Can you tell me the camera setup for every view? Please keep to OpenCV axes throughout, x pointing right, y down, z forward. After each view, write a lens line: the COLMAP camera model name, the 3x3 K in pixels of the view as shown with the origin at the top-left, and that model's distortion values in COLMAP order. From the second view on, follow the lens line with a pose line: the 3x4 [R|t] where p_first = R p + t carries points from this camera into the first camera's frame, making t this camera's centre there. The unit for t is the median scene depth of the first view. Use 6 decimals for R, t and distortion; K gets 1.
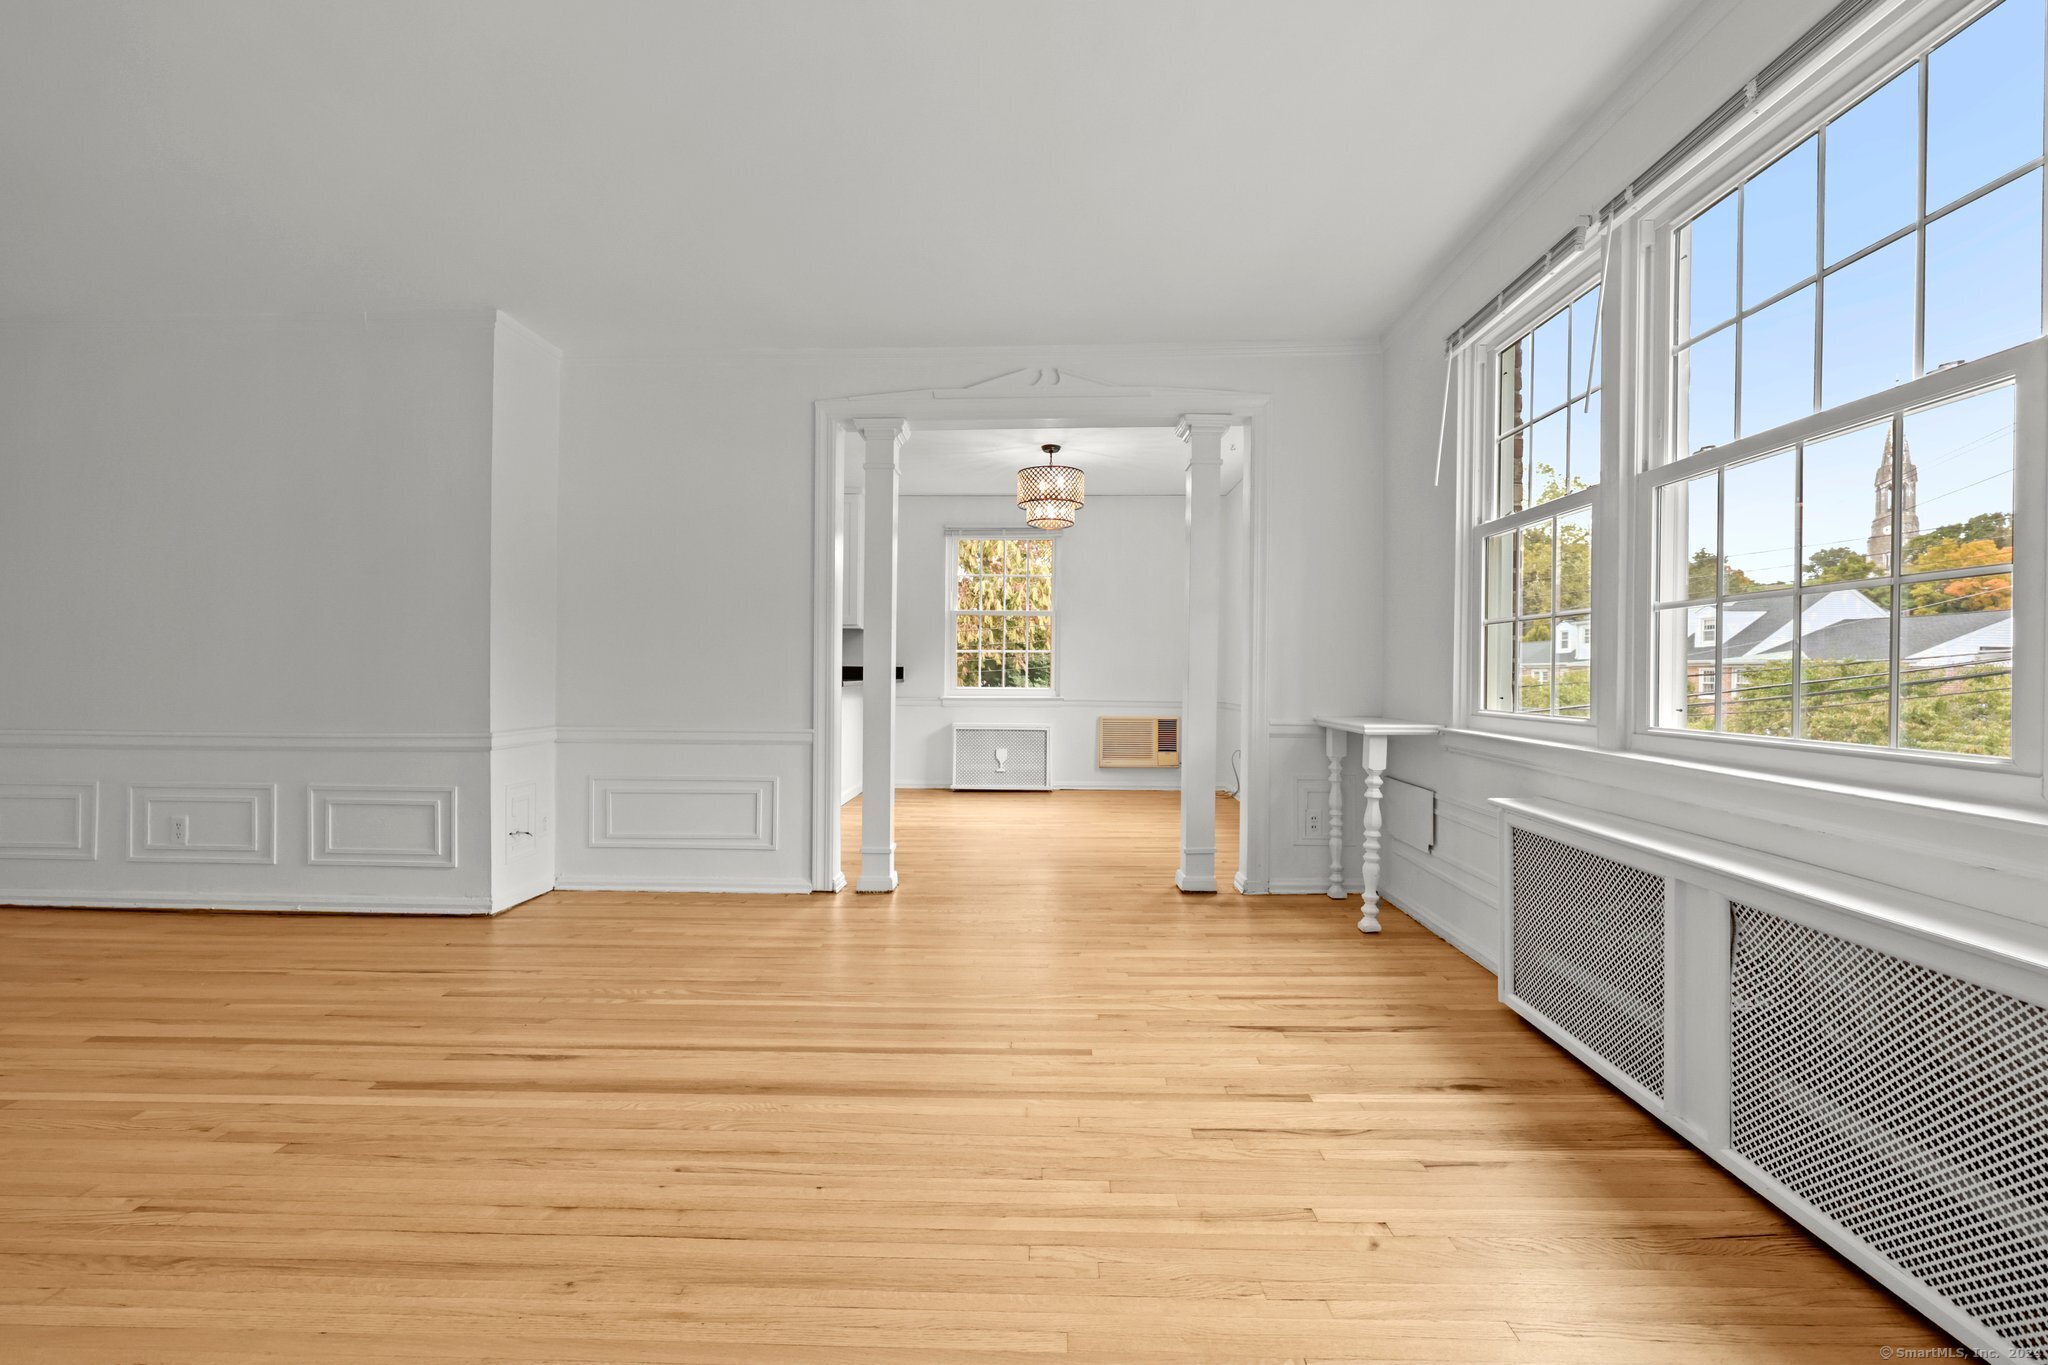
lens RADIAL K [[836.9, 0, 1020.8], [0, 836.9, 673.5], [0, 0, 1]] dist [-0.000227, 0.000432]
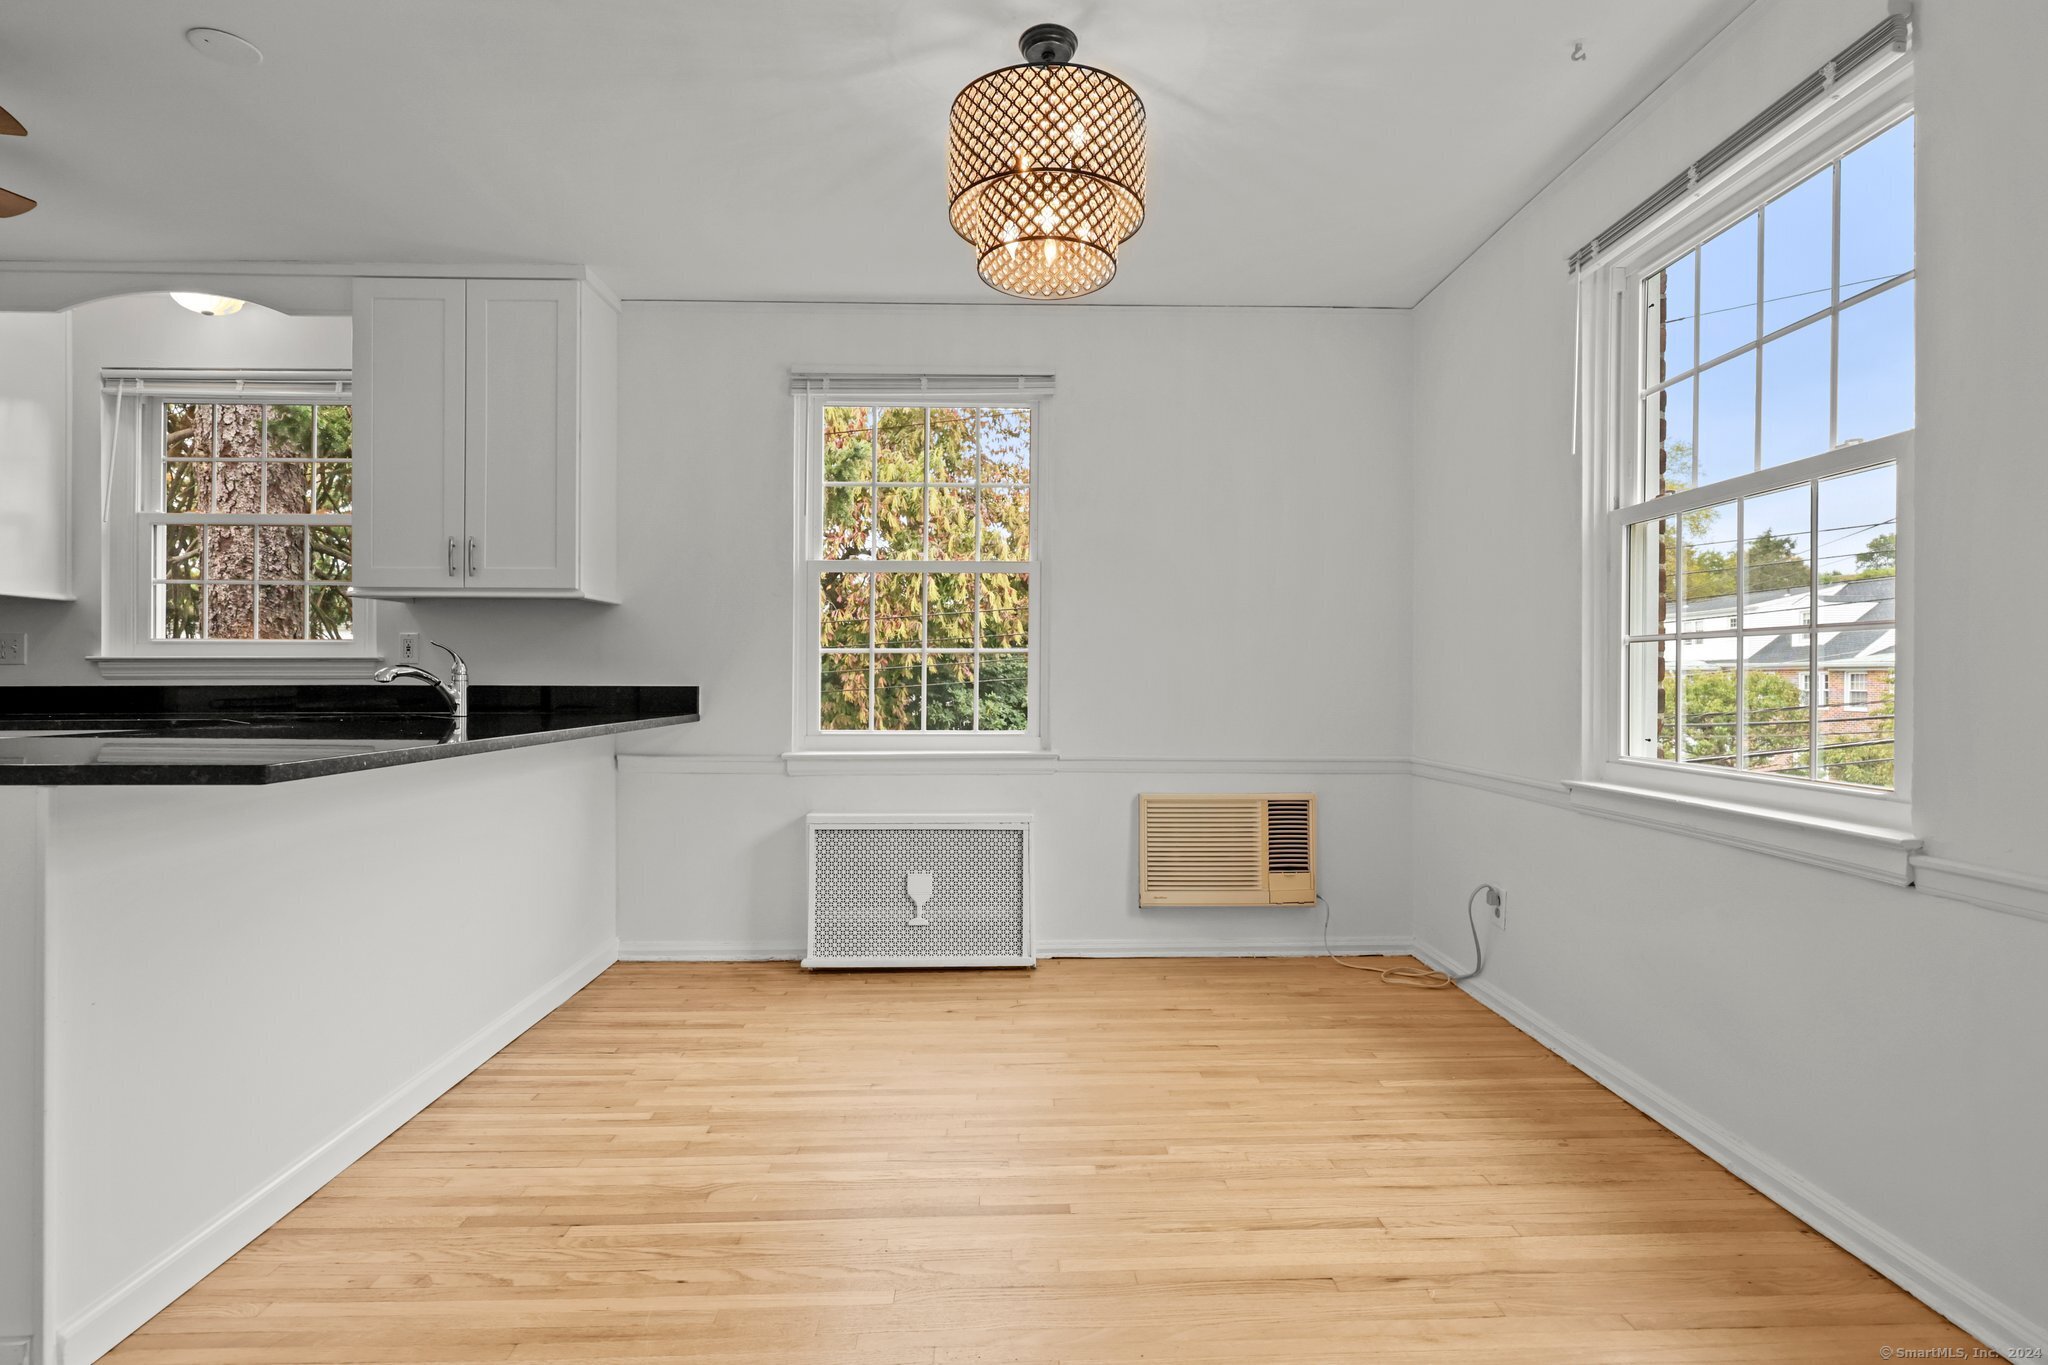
lens RADIAL K [[985.3, 0, 1024.0], [0, 985.3, 682.5], [0, 0, 1]] dist [0.002505, 0.000190]
pose [[0.998268, -0.004426, 0.058665, 0.003325], [0.004319, 0.999989, 0.001945, -0.023526], [-0.058673, -0.001688, 0.998276, 1.053793]]
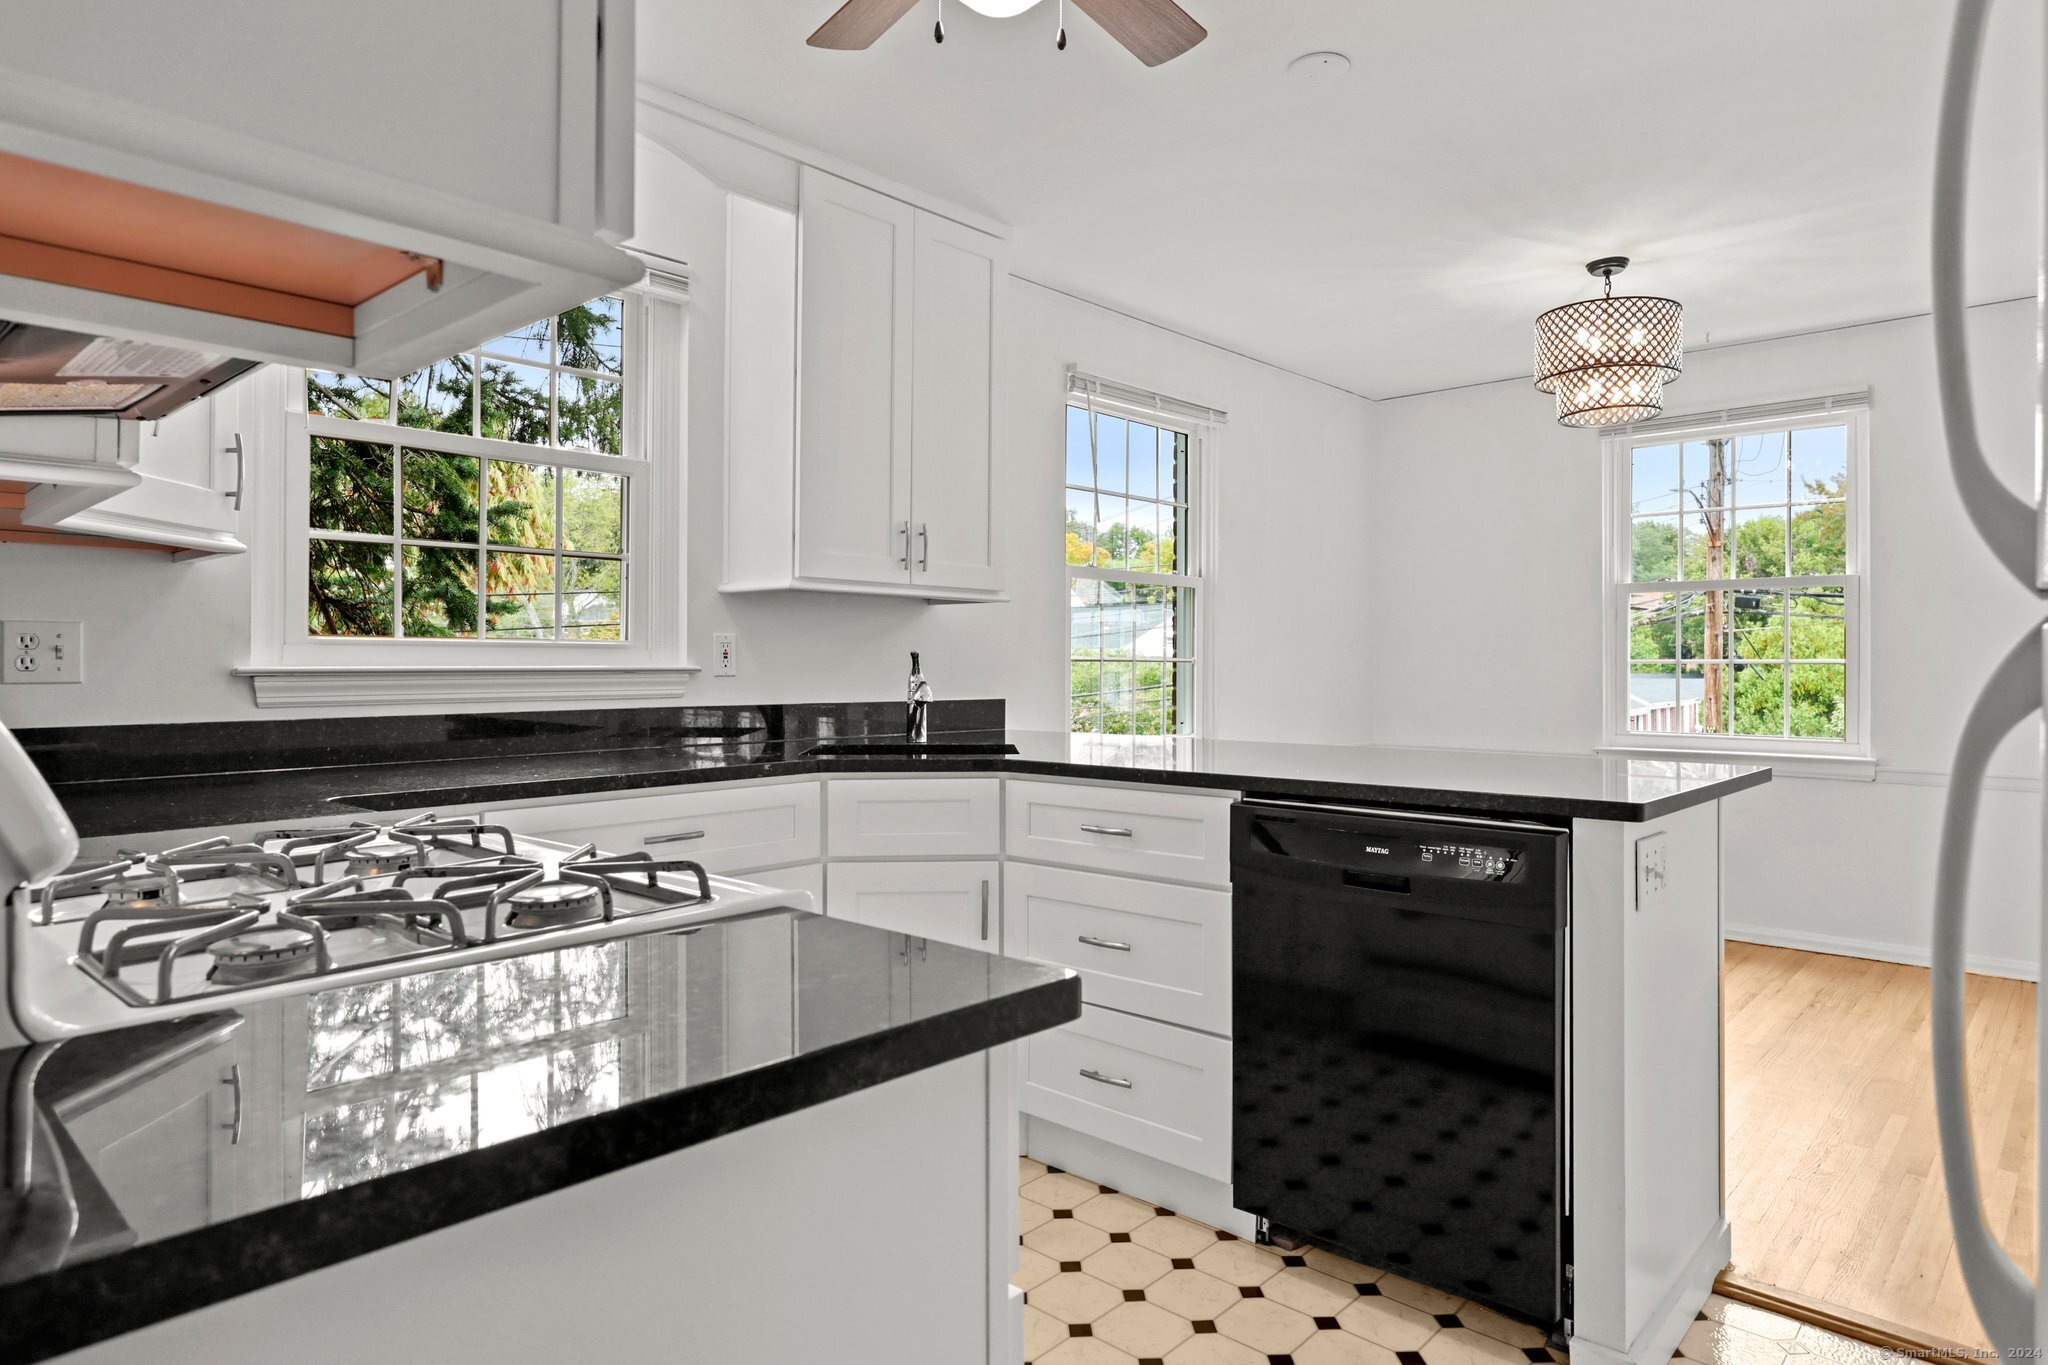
lens RADIAL K [[1215.2, 0, 1025.7], [0, 1215.2, 660.1], [0, 0, 1]] dist [0.023567, 0.000115]
pose [[0.645558, -0.002857, 0.763706, -1.297712], [0.004368, 0.999990, 0.000049, -0.060006], [-0.763699, 0.003304, 0.645564, 1.386678]]
